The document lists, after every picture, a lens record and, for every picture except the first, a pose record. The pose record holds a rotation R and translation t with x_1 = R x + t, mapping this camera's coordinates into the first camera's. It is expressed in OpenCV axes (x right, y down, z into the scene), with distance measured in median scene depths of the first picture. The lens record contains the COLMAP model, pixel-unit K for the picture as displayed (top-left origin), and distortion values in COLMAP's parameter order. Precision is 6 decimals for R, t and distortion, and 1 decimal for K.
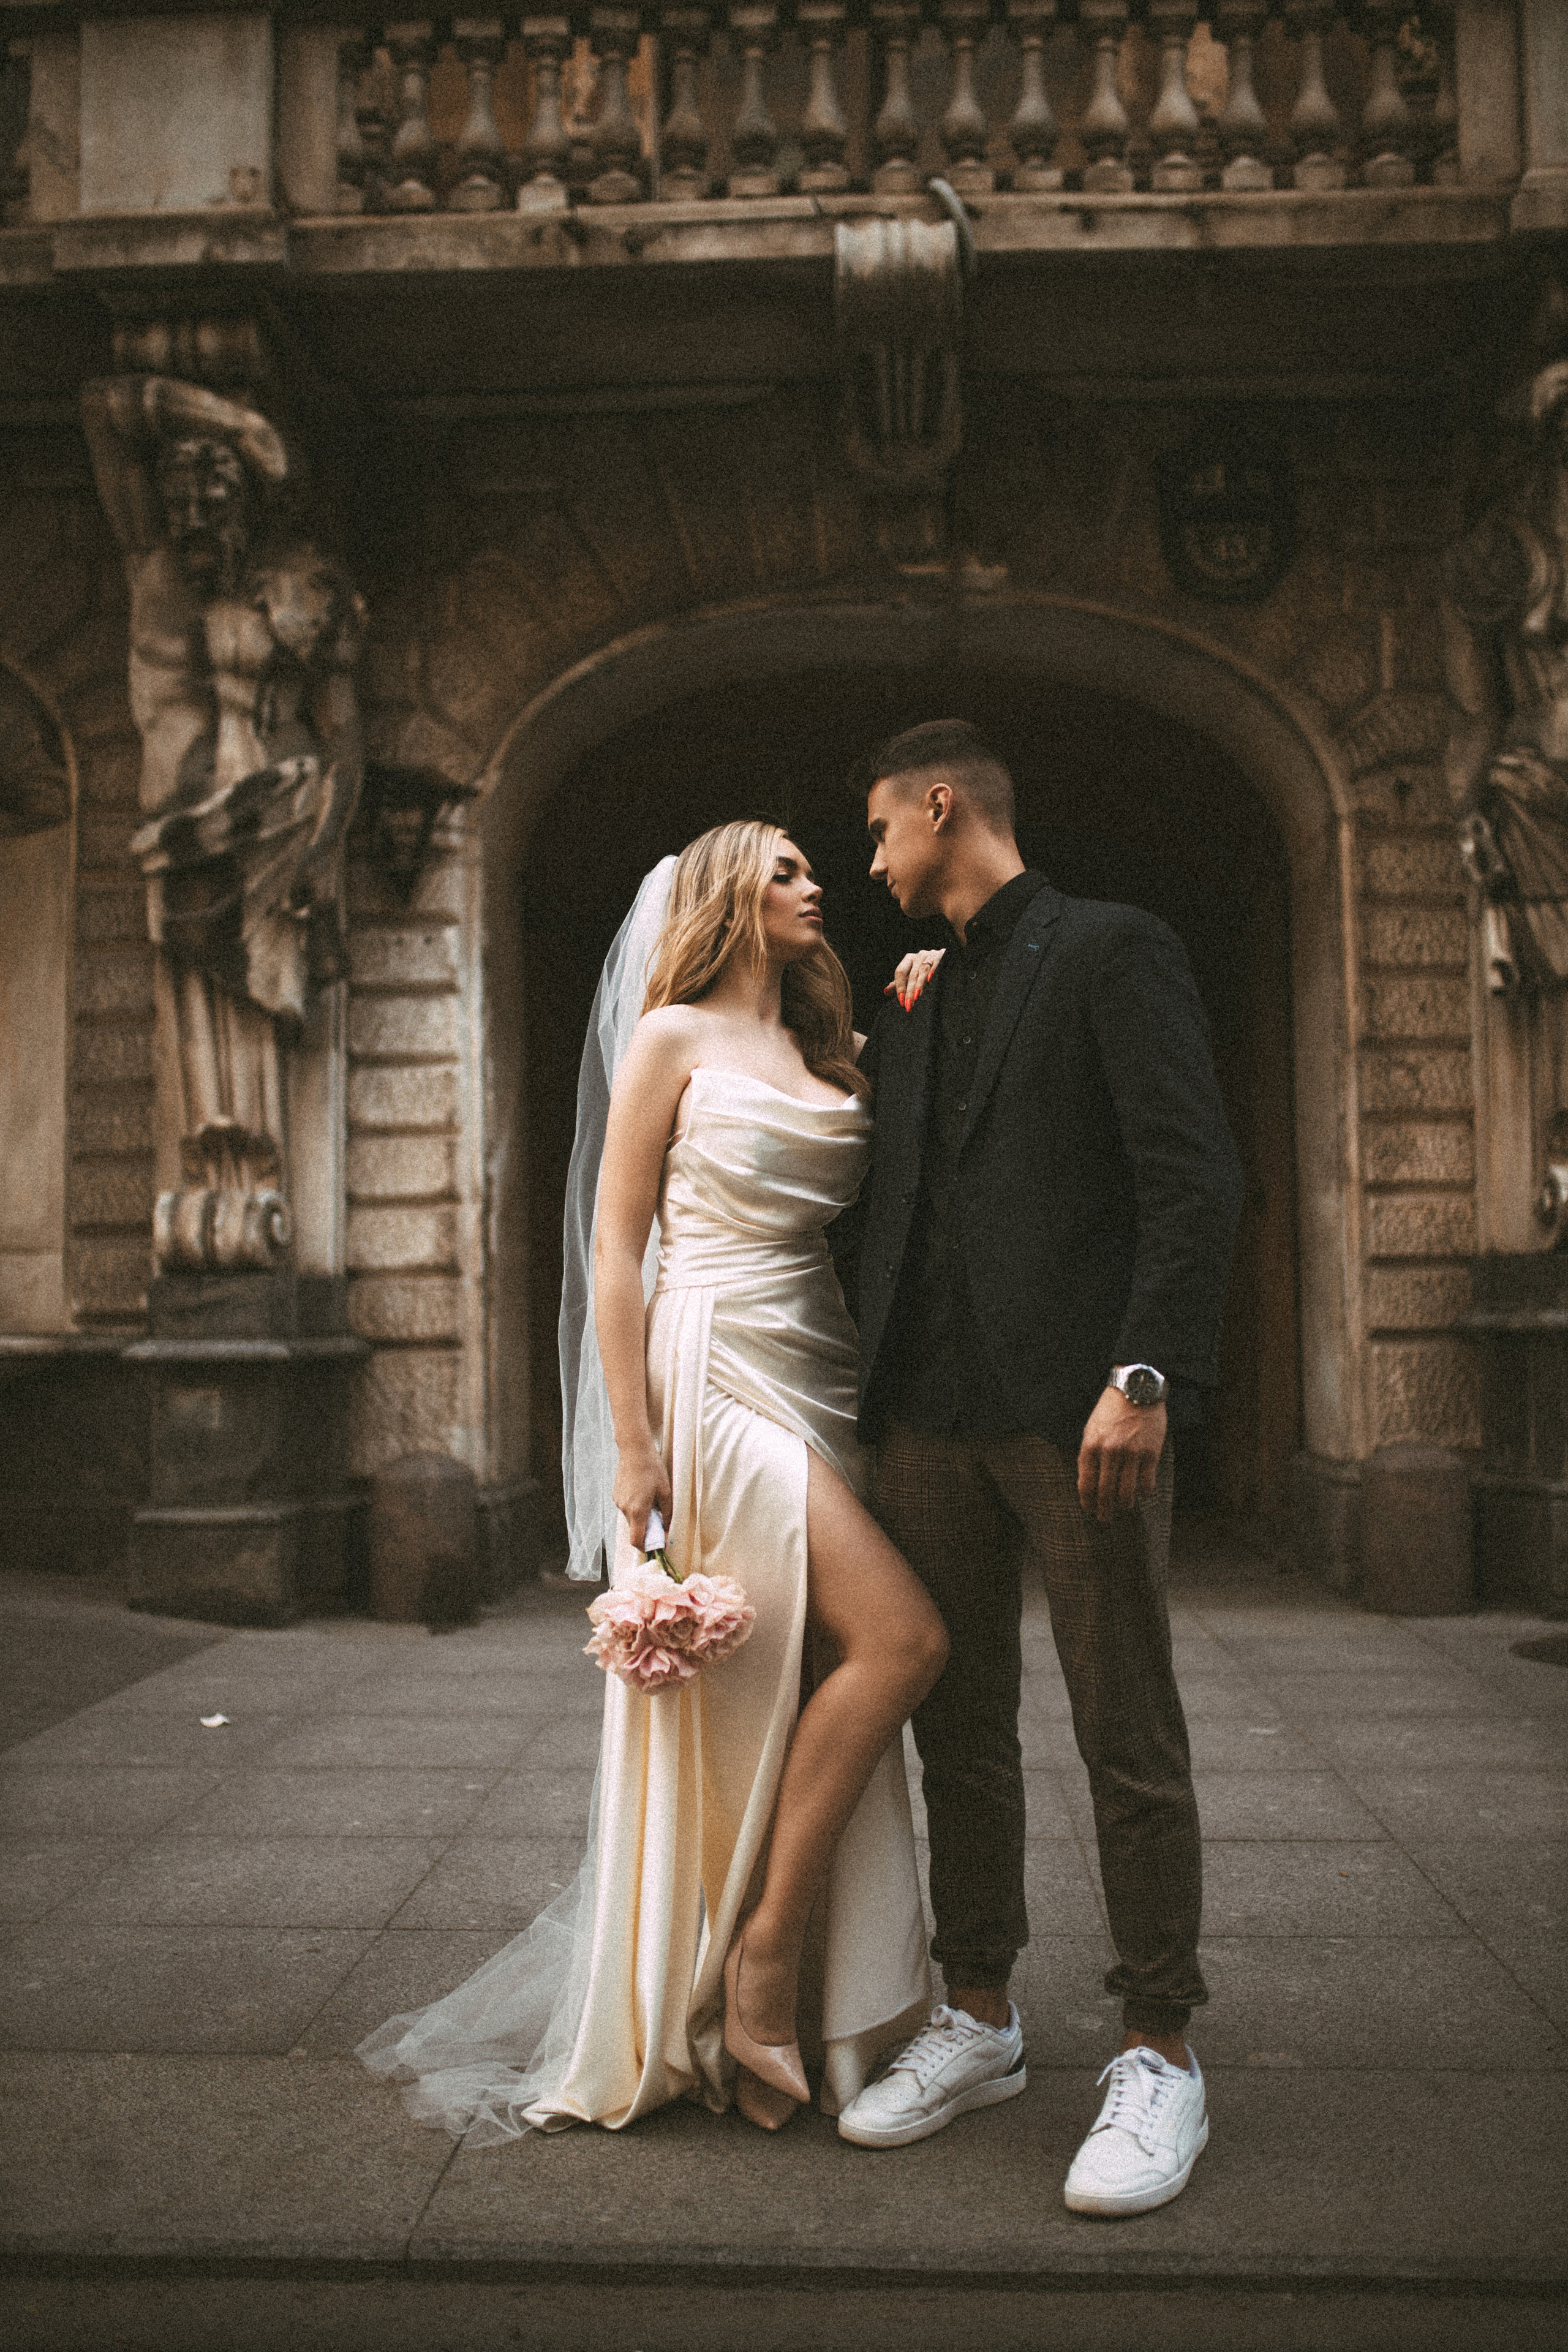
lens RADIAL K [[2331.6, 0, 794.2], [0, 2331.6, 1178.0], [0, 0, 1]] dist [-0.043710, 0.000000]
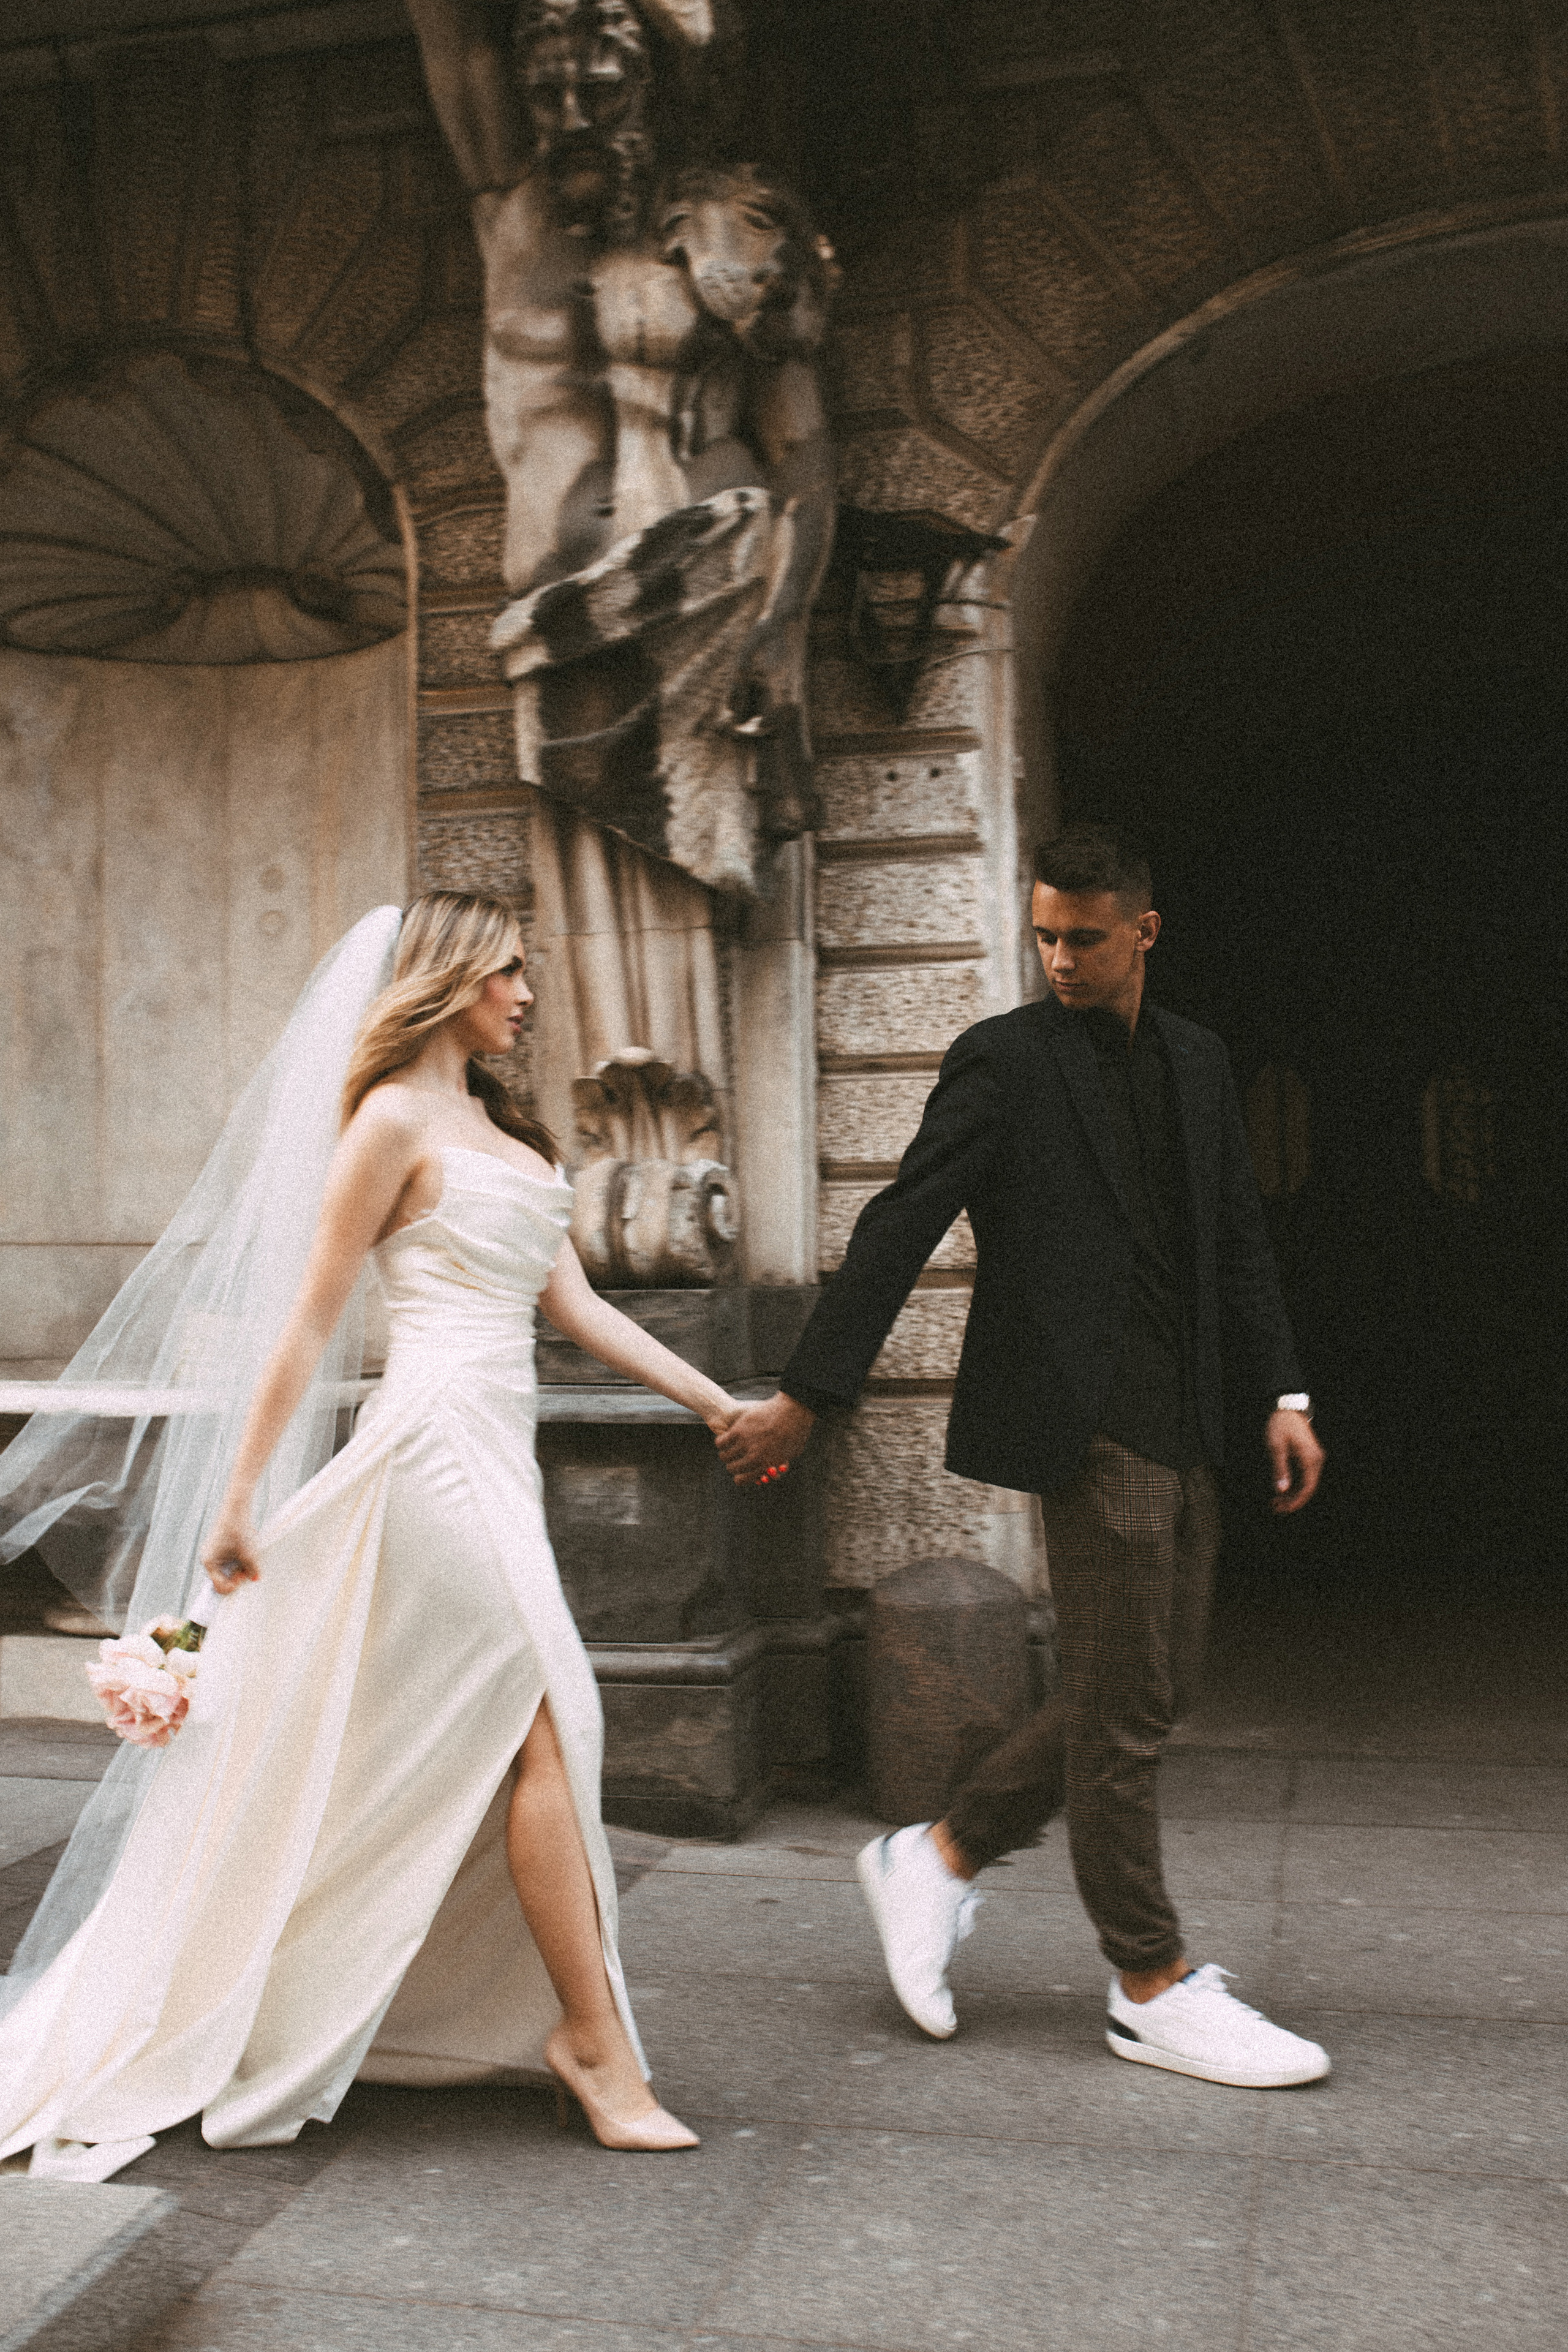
lens RADIAL K [[2331.6, 0, 773.5], [0, 2331.6, 1175.5], [0, 0, 1]] dist [-0.043710, 0.000000]
pose [[0.983294, -0.011450, -0.181667, -0.088014], [0.016013, 0.999592, 0.023671, -0.004947], [0.181321, -0.026185, 0.983075, 0.359808]]
